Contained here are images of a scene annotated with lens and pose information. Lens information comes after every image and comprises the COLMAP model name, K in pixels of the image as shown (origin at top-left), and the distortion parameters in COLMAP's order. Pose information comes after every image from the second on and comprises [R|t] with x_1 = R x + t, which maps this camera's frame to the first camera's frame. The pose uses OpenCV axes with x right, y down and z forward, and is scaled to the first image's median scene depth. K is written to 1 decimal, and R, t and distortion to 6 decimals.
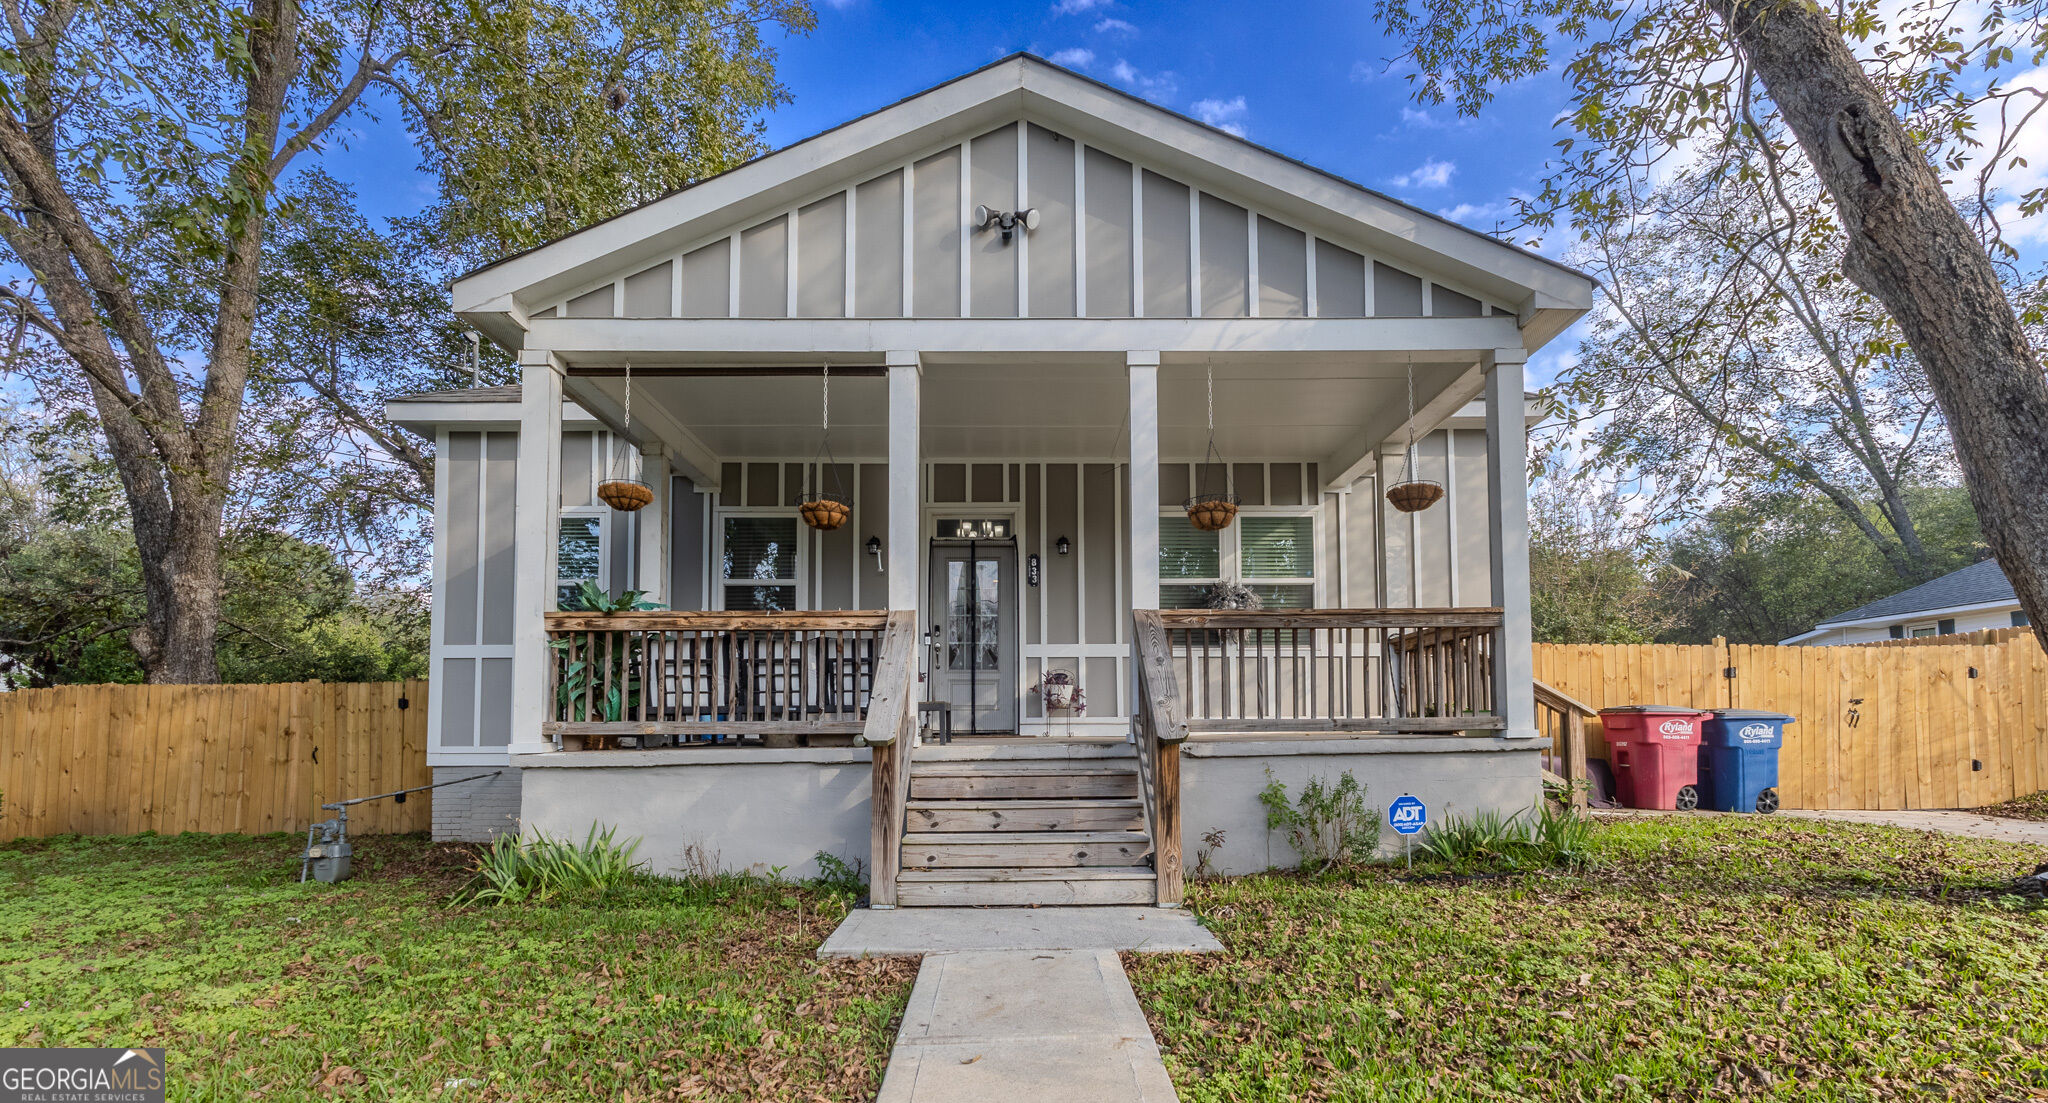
lens RADIAL K [[961.6, 0, 1028.8], [0, 961.6, 693.9], [0, 0, 1]] dist [-0.001213, -0.000560]
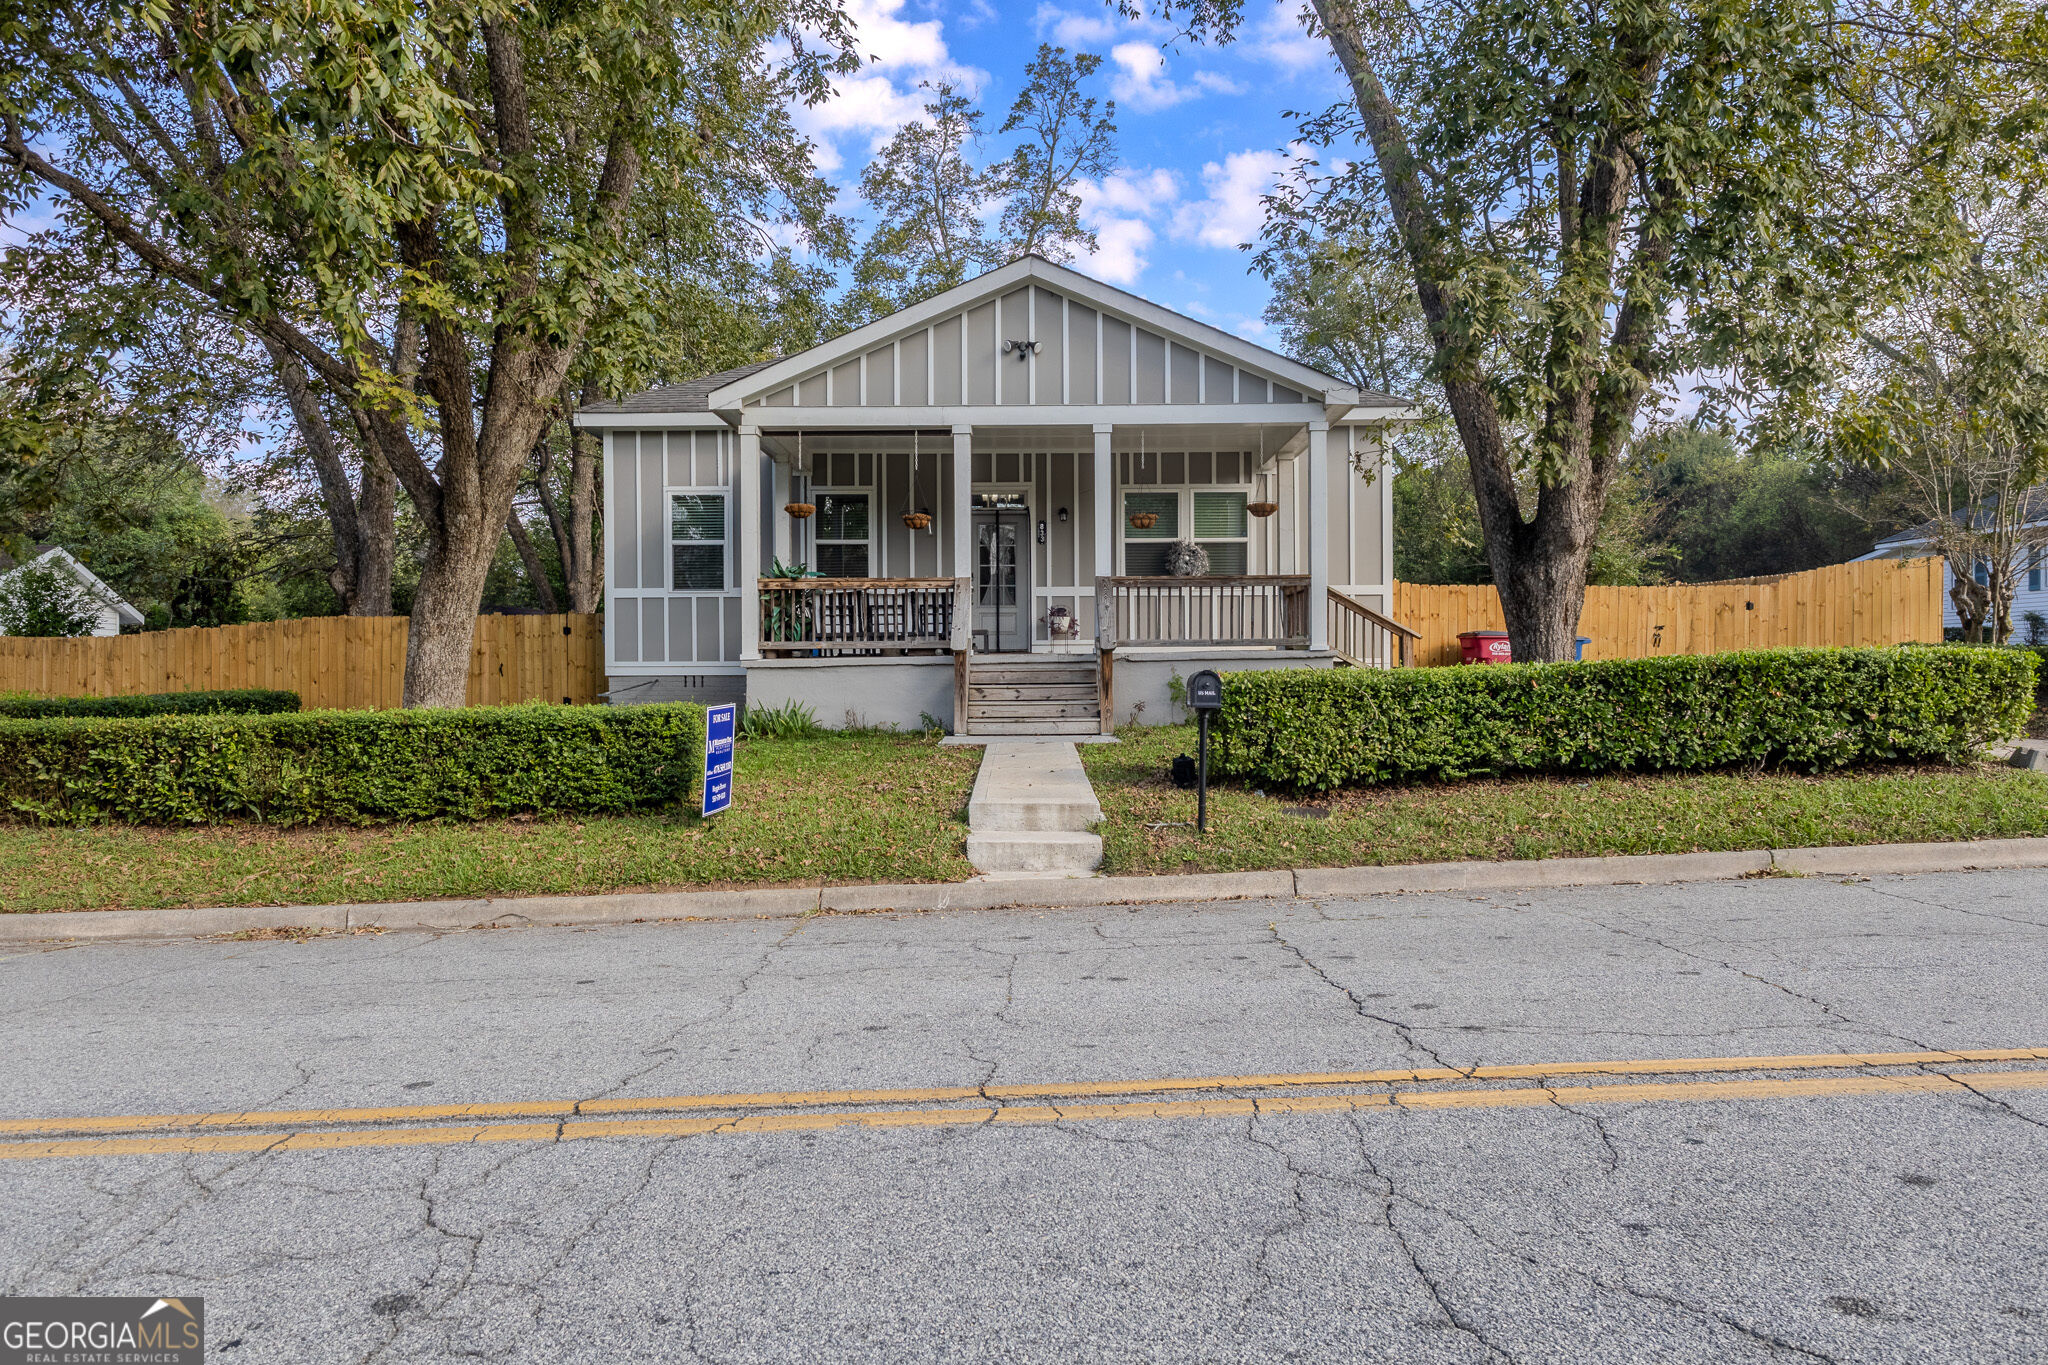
lens RADIAL K [[1292.7, 0, 1024.5], [0, 1292.7, 682.1], [0, 0, 1]] dist [-0.001040, -0.000286]
pose [[0.999832, -0.000946, -0.018309, 0.021693], [0.001900, 0.998635, 0.052190, -0.019034], [0.018235, -0.052216, 0.998469, -1.306345]]
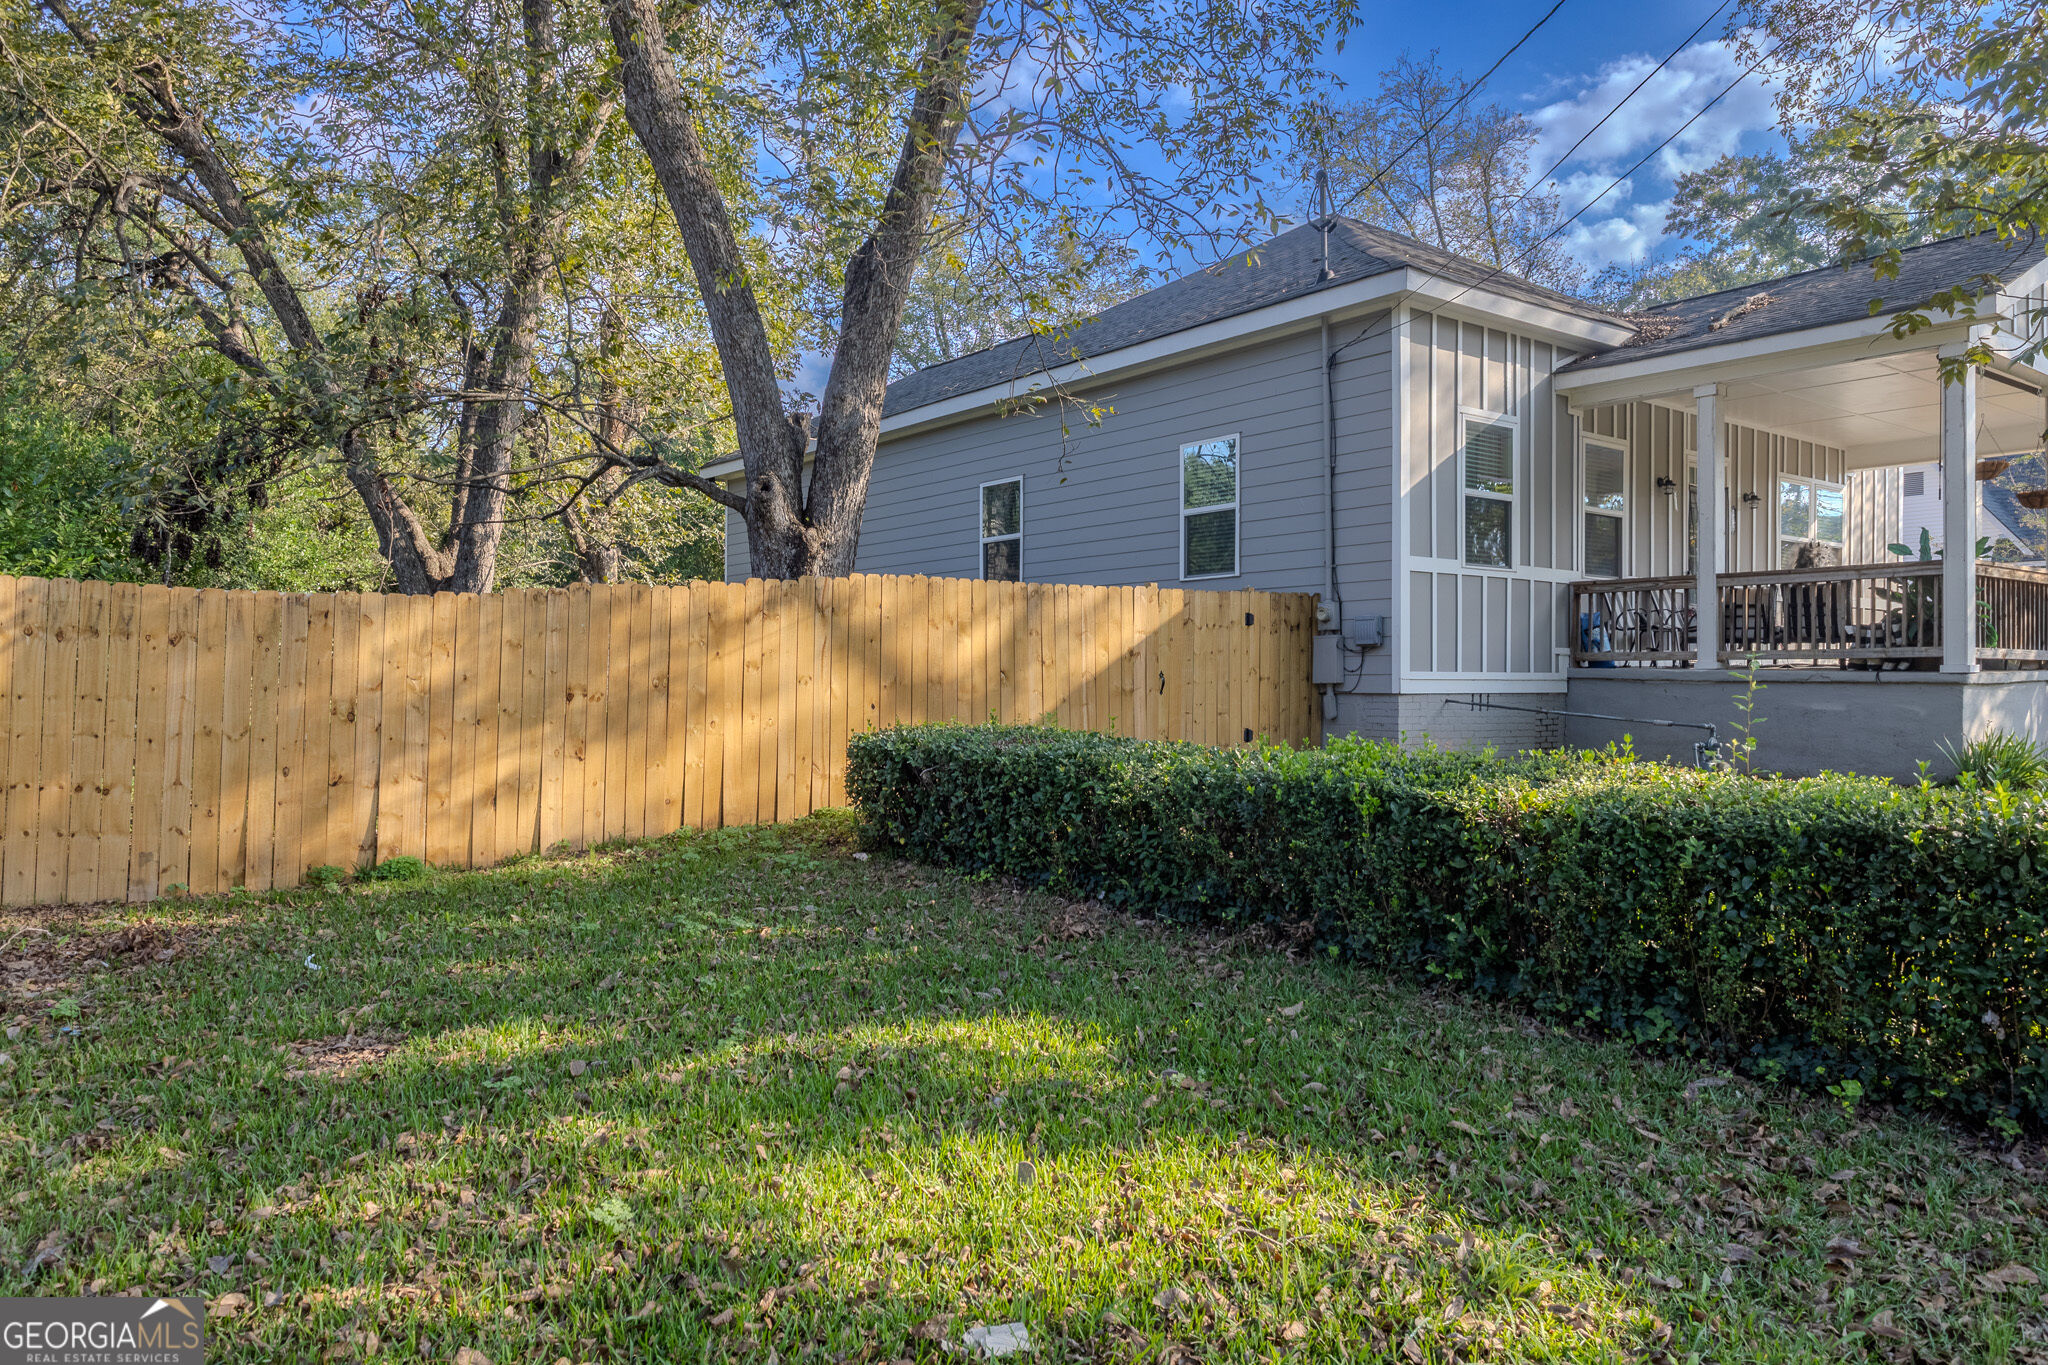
lens RADIAL K [[1371.8, 0, 1032.6], [0, 1371.8, 687.9], [0, 0, 1]] dist [-0.007349, 0.002132]
pose [[0.795699, -0.000161, 0.605692, -2.520296], [-0.032536, 0.998545, 0.043007, 0.040591], [-0.604817, -0.053928, 0.794536, 0.323904]]
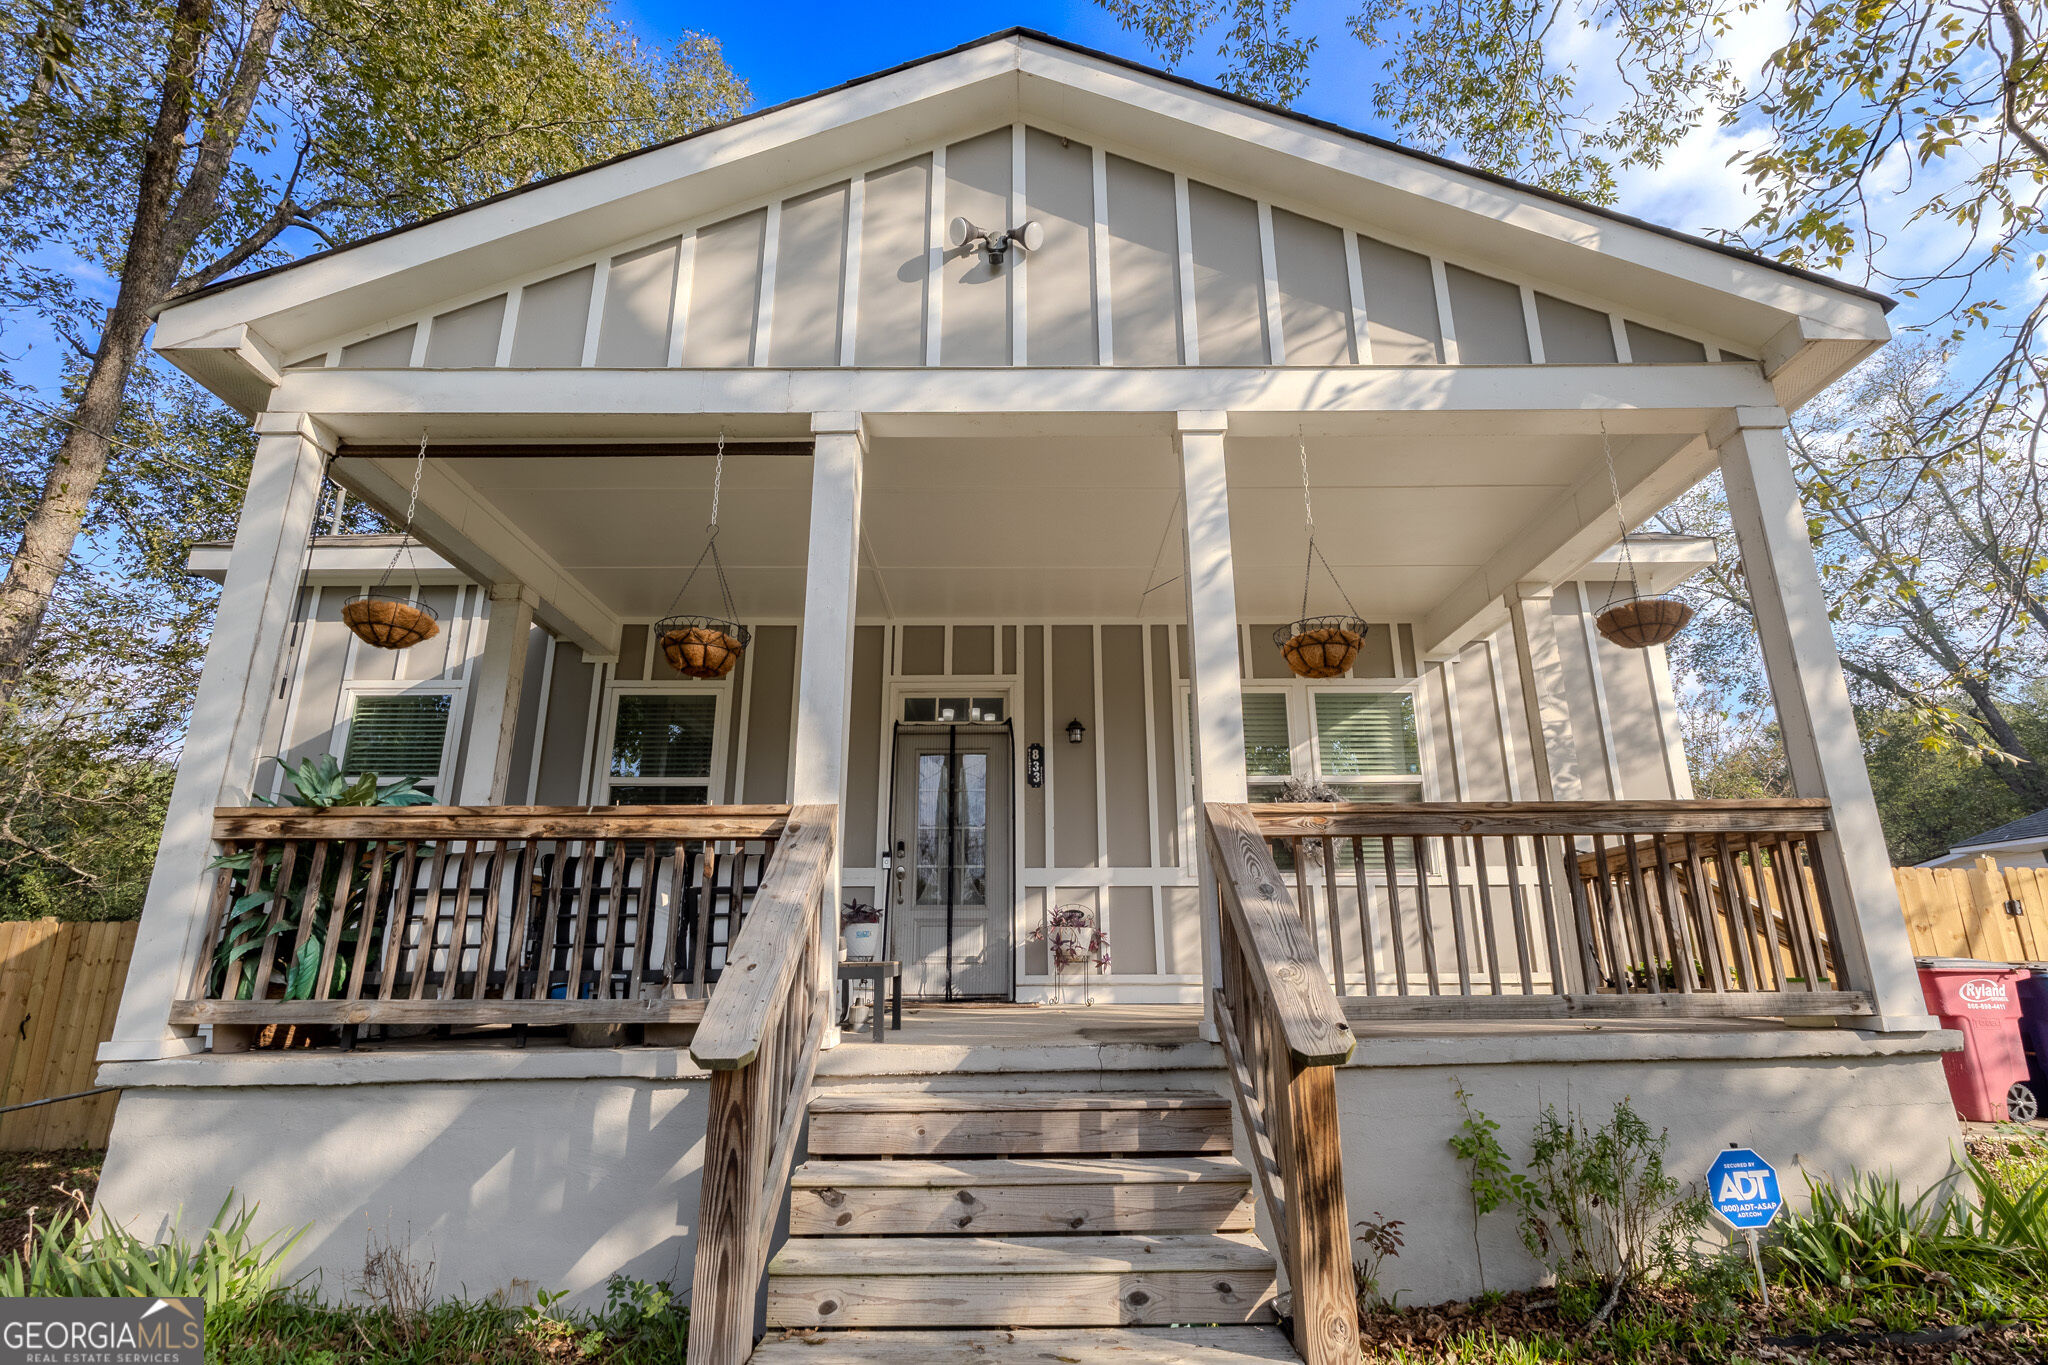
lens RADIAL K [[1019.7, 0, 1022.7], [0, 1019.7, 675.6], [0, 0, 1]] dist [-0.005041, 0.000086]
pose [[0.999982, -0.001476, -0.005829, 0.000286], [0.000023, 0.970354, -0.241687, -0.011918], [0.006013, 0.241683, 0.970337, 0.361484]]
